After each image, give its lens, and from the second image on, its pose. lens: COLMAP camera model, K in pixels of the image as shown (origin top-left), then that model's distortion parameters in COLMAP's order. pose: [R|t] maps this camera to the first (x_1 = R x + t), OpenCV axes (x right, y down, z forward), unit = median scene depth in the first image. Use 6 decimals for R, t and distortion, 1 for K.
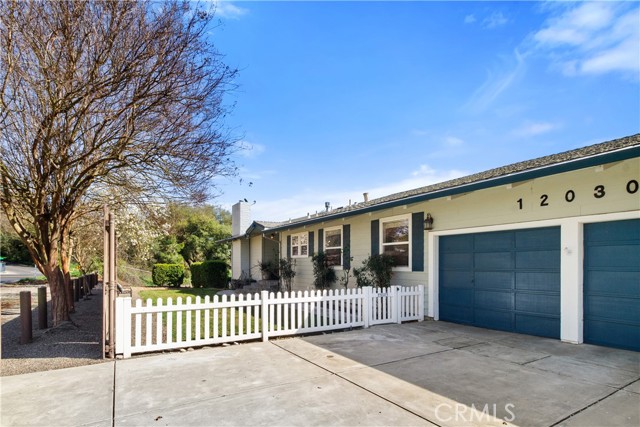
lens RADIAL K [[314.5, 0, 318.9], [0, 314.5, 262.6], [0, 0, 1]] dist [0.003205, 0.000401]
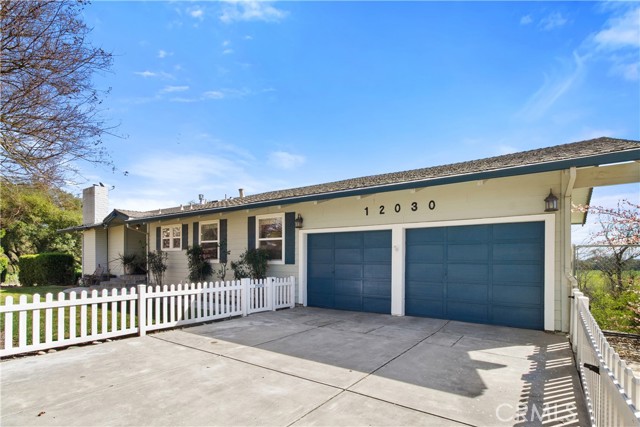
lens RADIAL K [[314.5, 0, 318.9], [0, 314.5, 262.6], [0, 0, 1]] dist [0.003205, 0.000401]
pose [[0.919981, -0.003221, 0.391950, -0.040120], [-0.004819, 0.999798, 0.019527, -0.000938], [-0.391934, -0.019854, 0.919779, -0.099576]]
